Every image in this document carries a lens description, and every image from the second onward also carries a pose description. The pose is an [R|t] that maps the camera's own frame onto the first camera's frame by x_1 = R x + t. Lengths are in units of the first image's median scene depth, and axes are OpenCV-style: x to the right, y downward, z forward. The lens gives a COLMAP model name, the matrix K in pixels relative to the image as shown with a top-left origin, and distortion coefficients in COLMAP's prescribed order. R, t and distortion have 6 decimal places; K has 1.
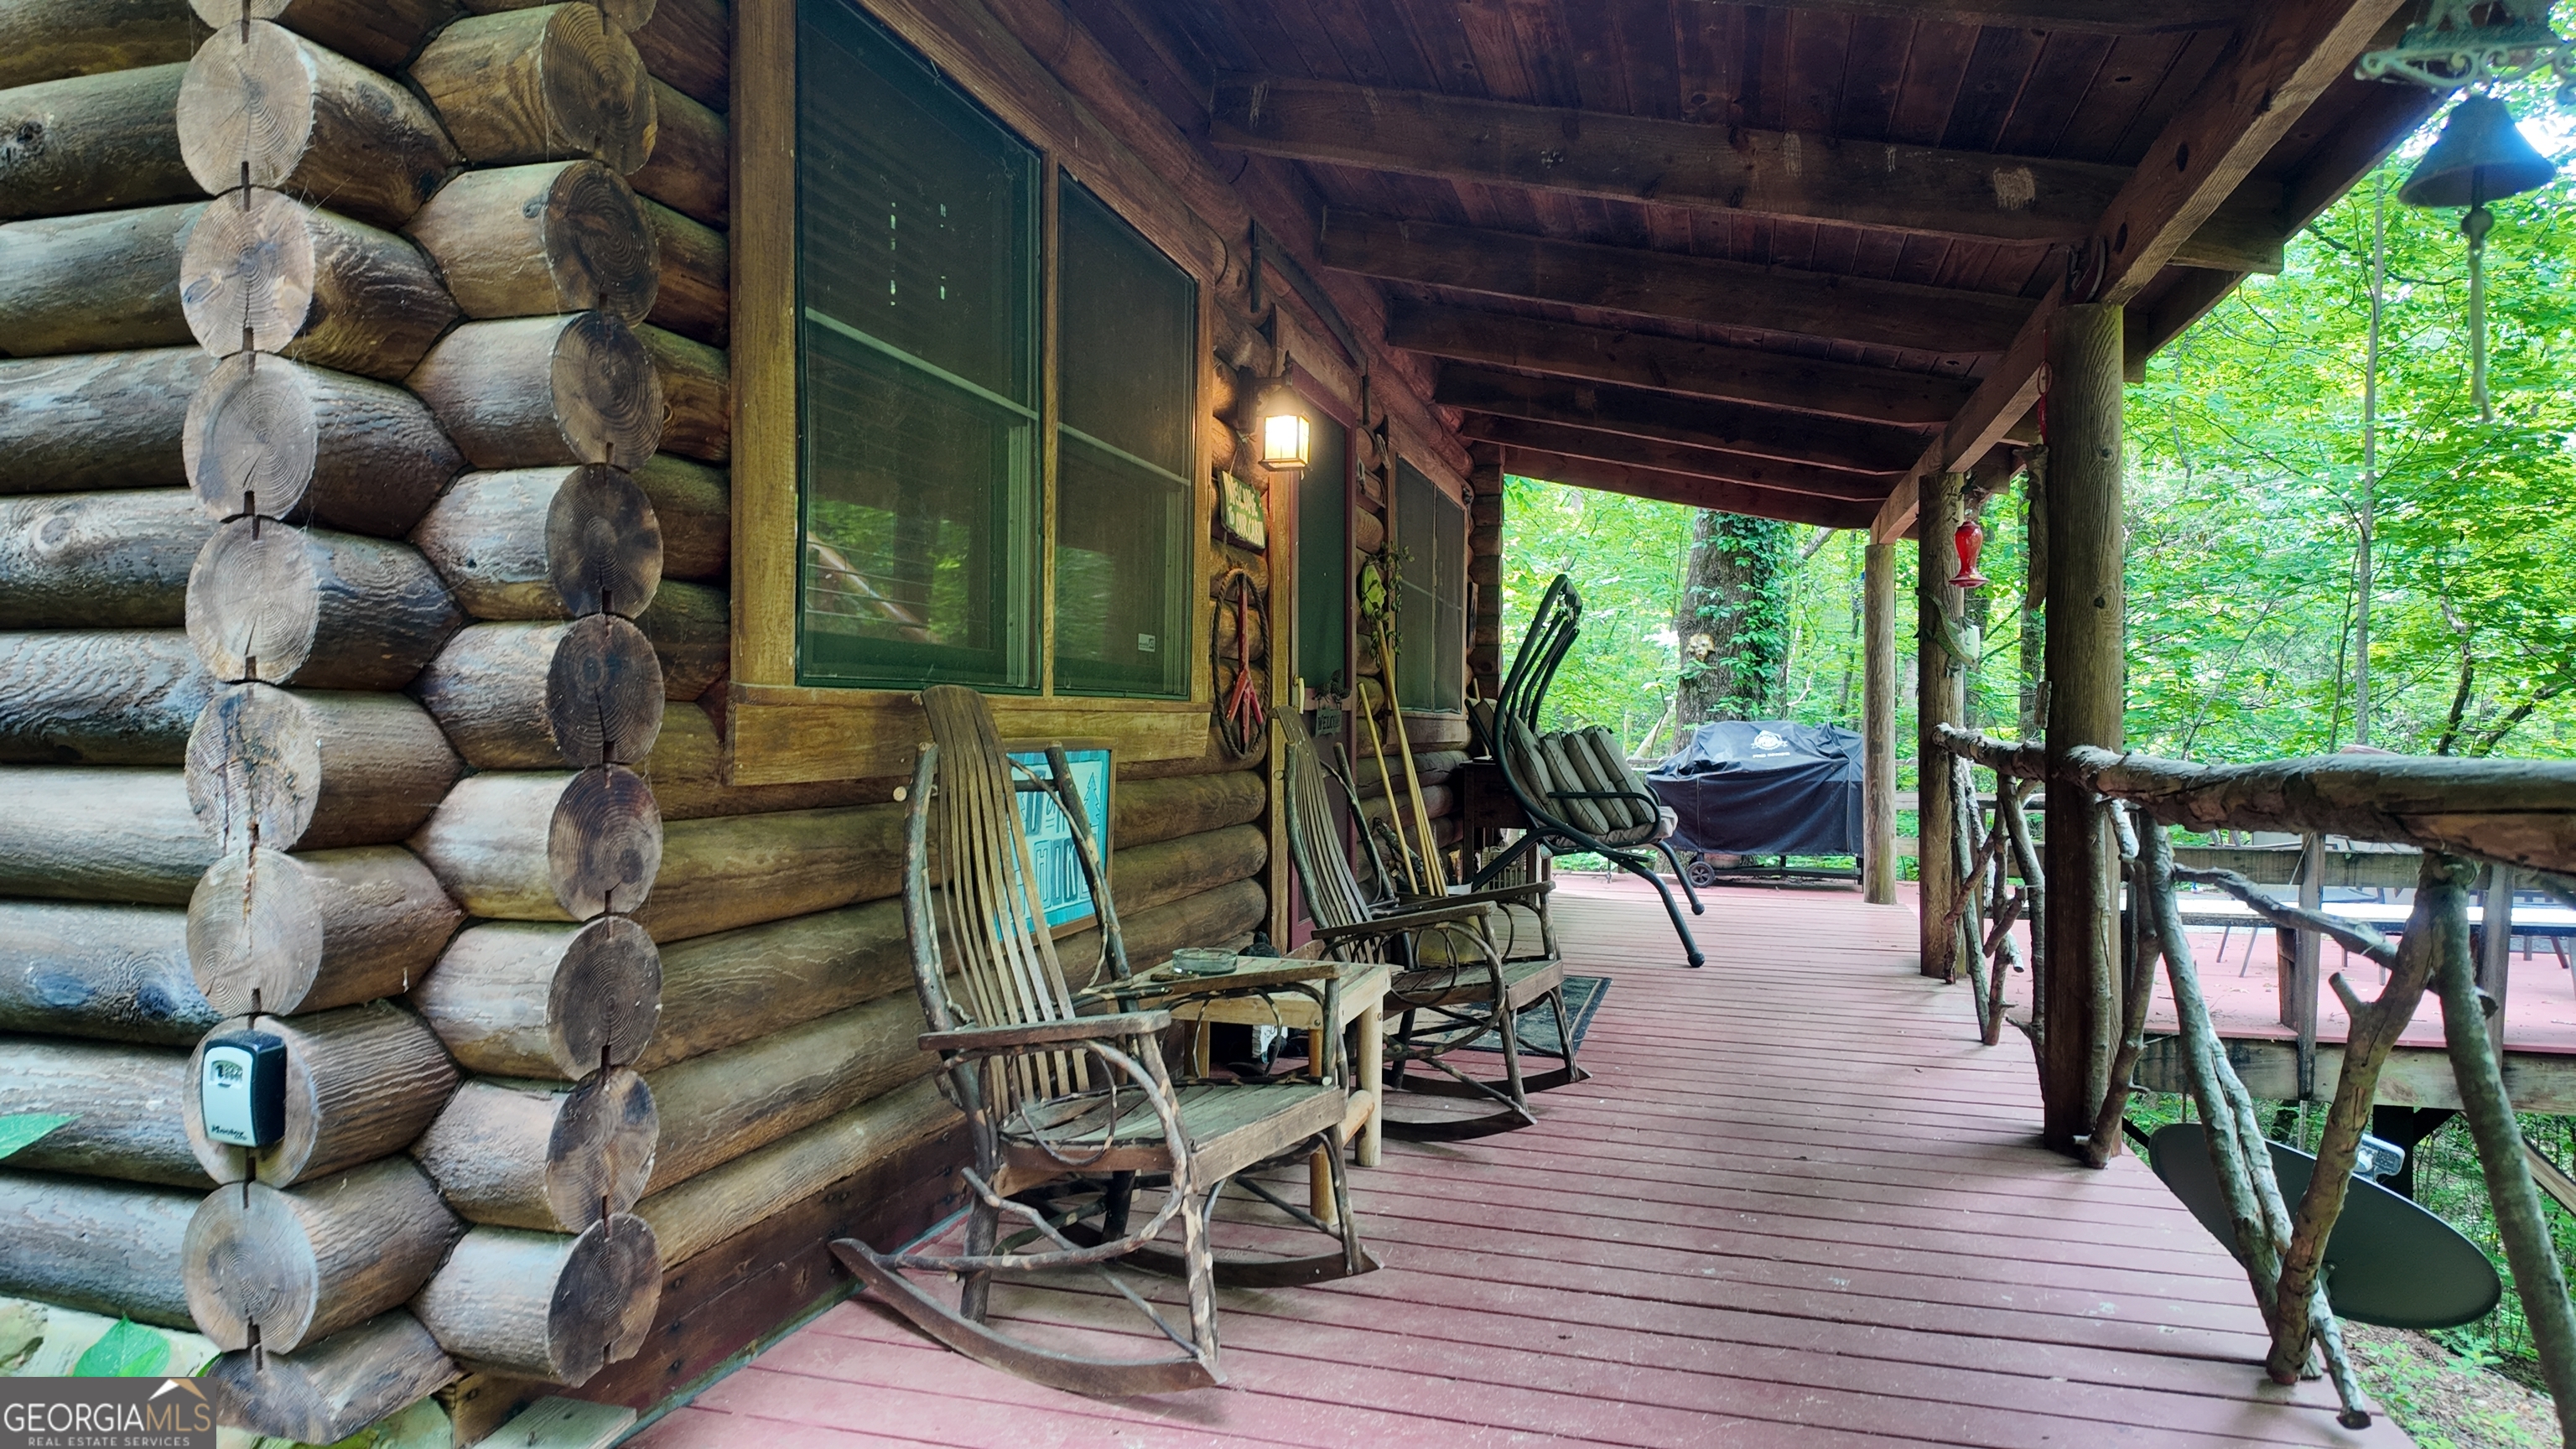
lens RADIAL K [[1505.6, 0, 1267.2], [0, 1505.6, 724.3], [0, 0, 1]] dist [0.061514, -0.061825]
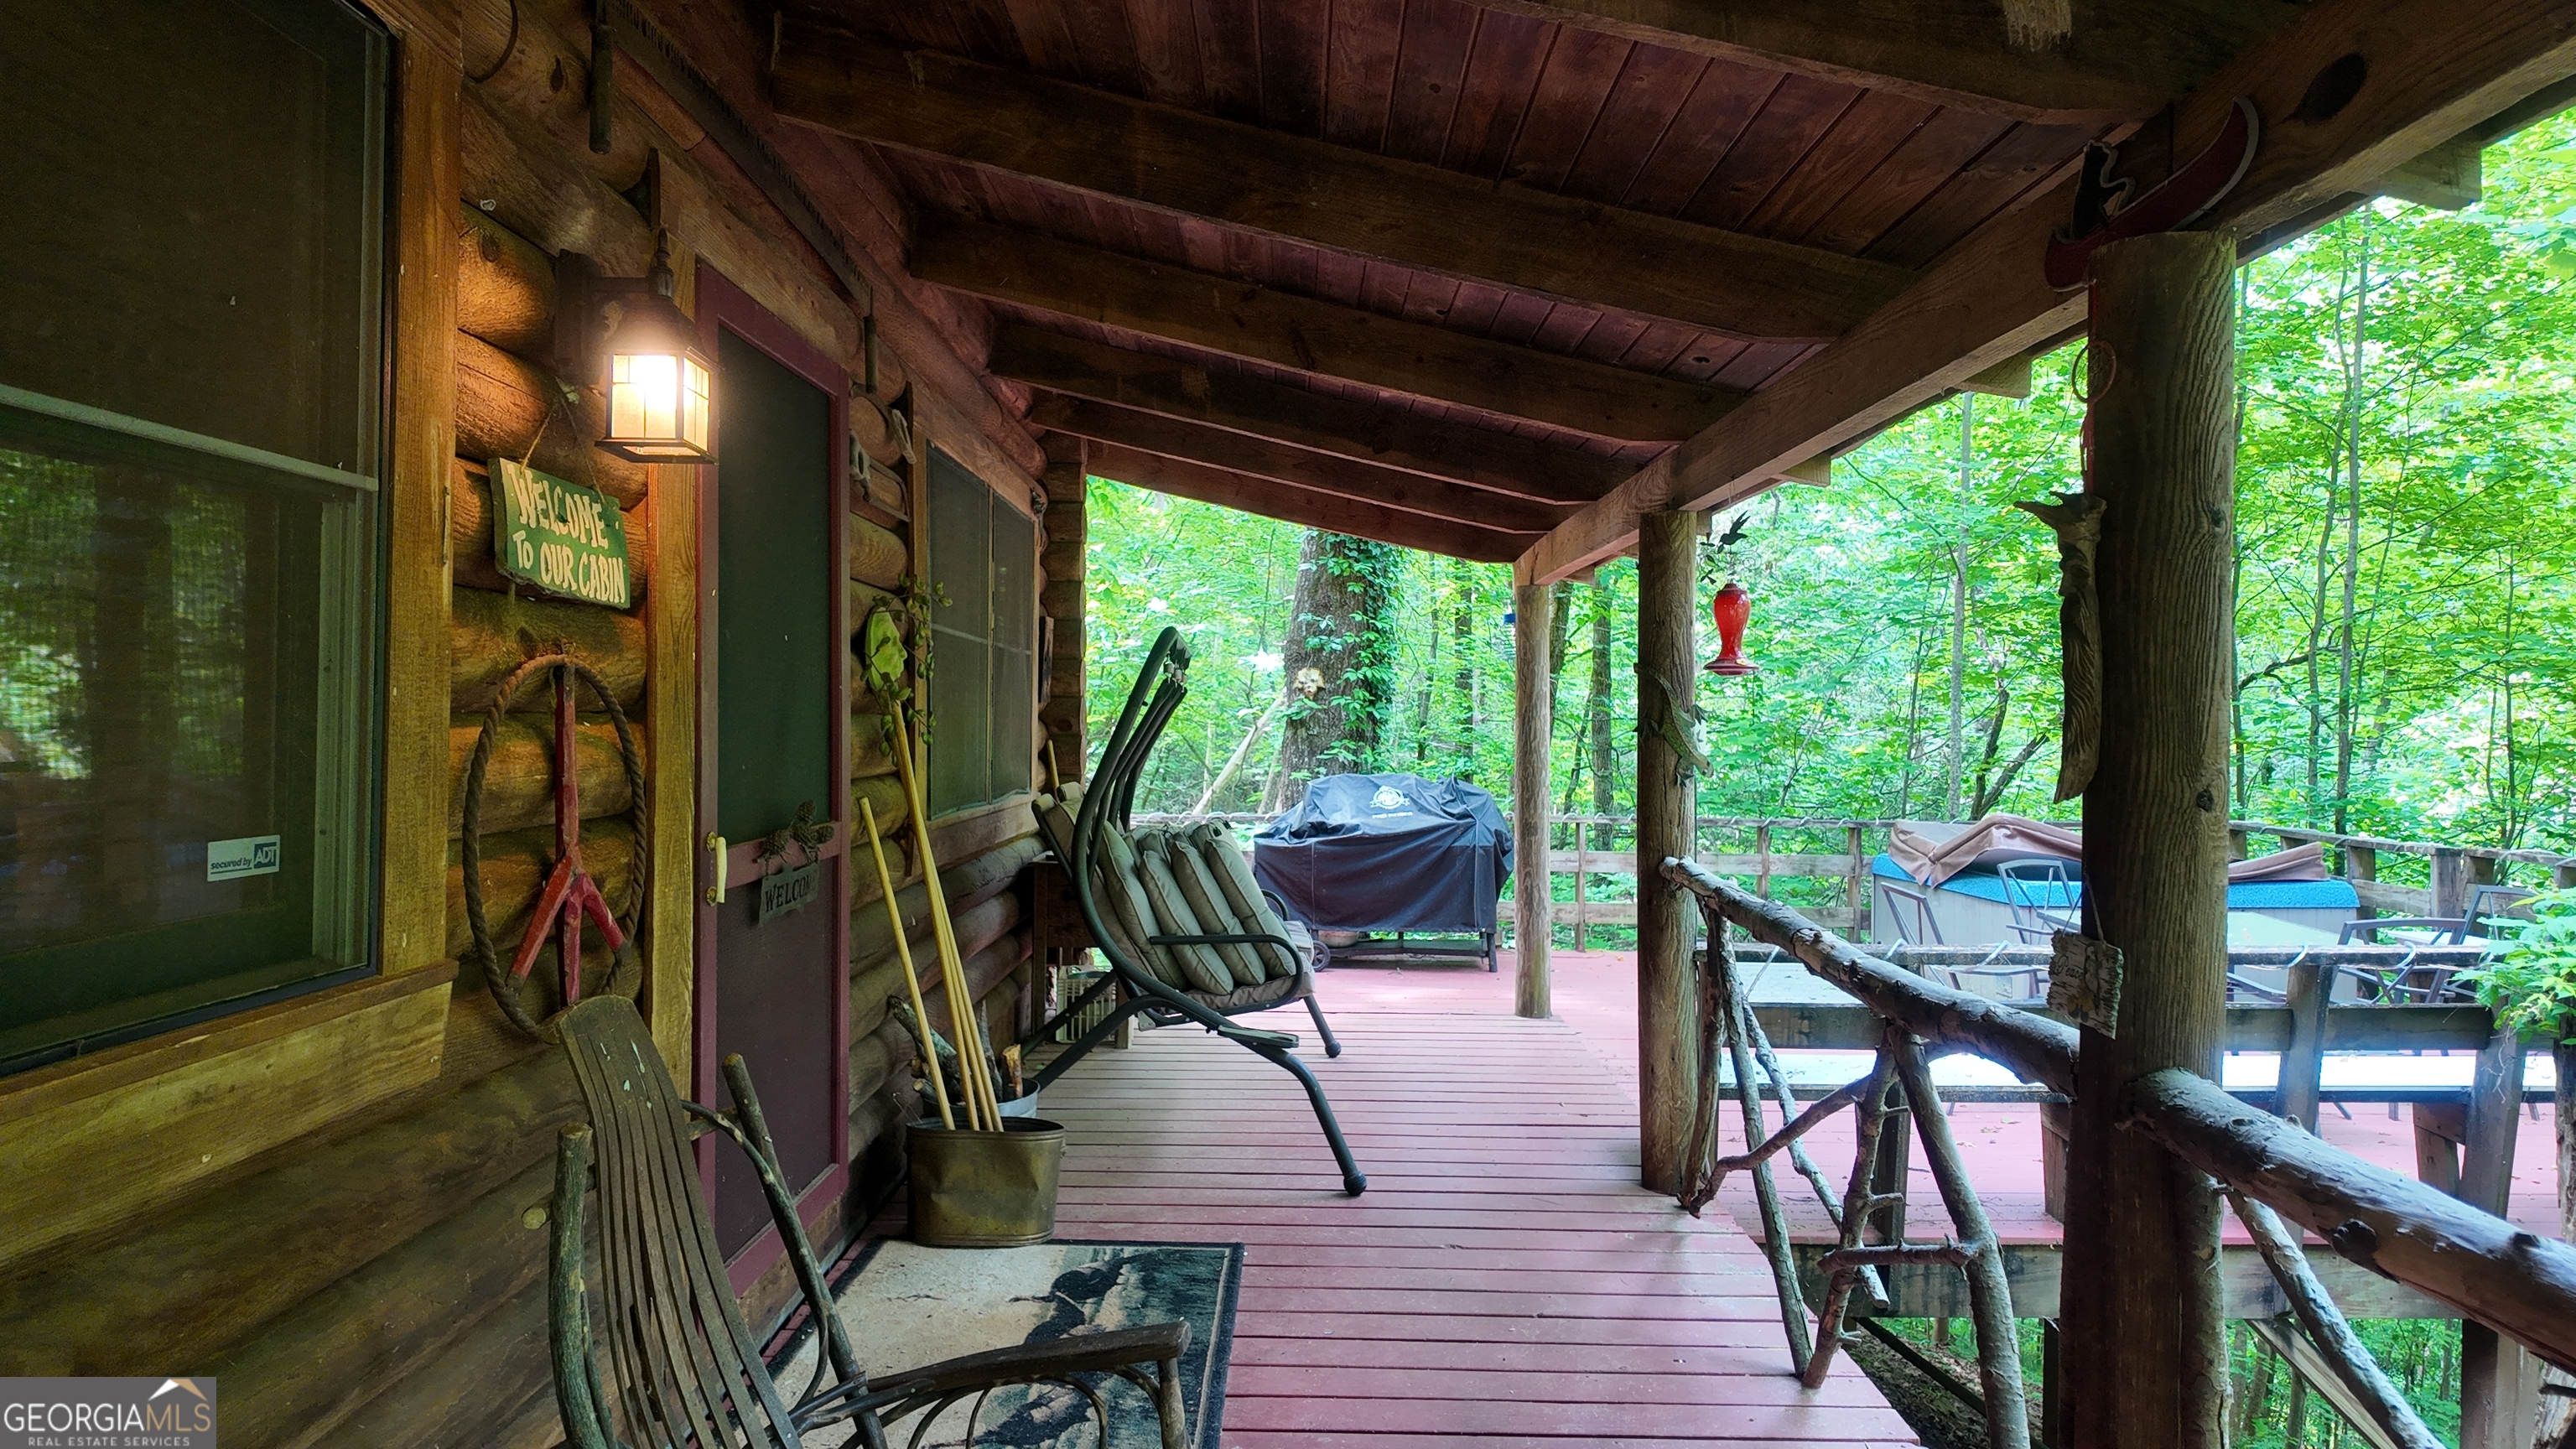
lens RADIAL K [[1505.6, 0, 1298.3], [0, 1505.6, 731.7], [0, 0, 1]] dist [0.061514, -0.061825]
pose [[0.956692, -0.001397, 0.291099, 0.048514], [-0.001246, 0.999960, 0.008893, -0.057214], [-0.291100, -0.008871, 0.956651, 0.310303]]
